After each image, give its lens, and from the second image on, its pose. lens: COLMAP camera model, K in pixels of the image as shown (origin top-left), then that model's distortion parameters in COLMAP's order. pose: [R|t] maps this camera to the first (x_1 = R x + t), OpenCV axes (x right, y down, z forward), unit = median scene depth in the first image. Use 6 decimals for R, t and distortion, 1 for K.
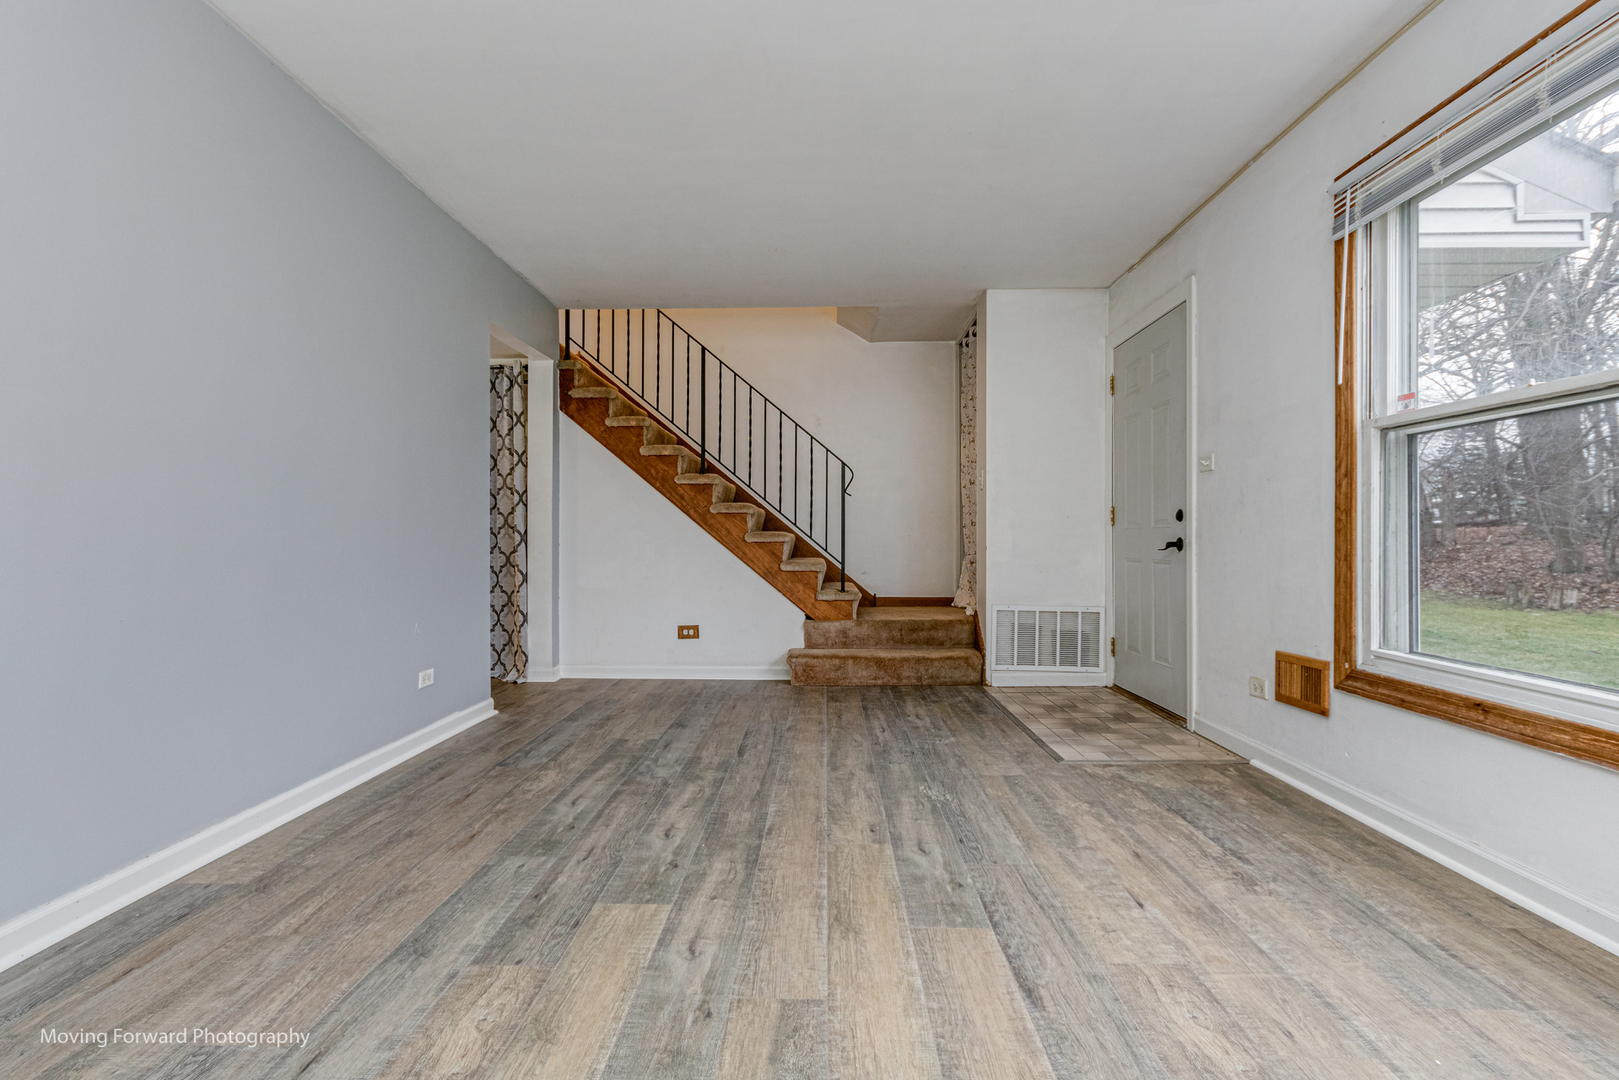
lens RADIAL K [[752.3, 0, 802.2], [0, 752.3, 535.6], [0, 0, 1]] dist [0.008354, 0.002849]
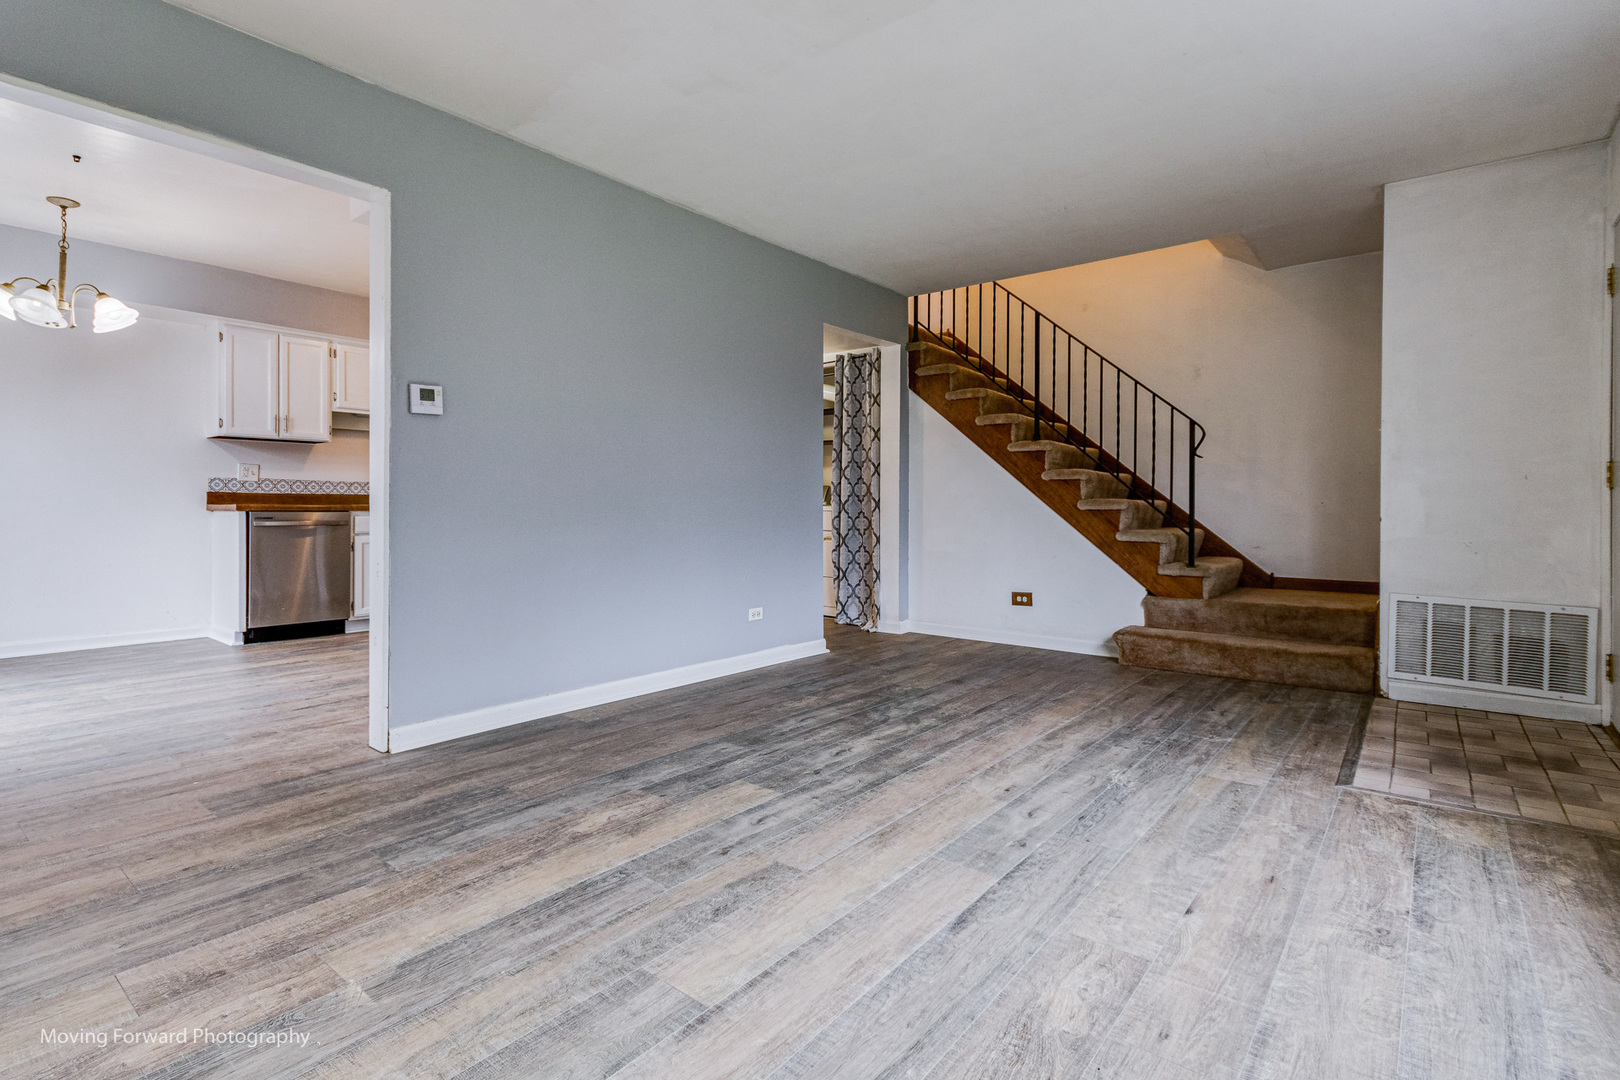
lens RADIAL K [[784.6, 0, 787.8], [0, 784.6, 504.6], [0, 0, 1]] dist [0.011176, 0.002796]
pose [[0.789845, 0.002632, -0.613301, 0.409184], [-0.000213, 0.999992, 0.004018, -0.002855], [0.613306, -0.003043, 0.789839, -0.028138]]
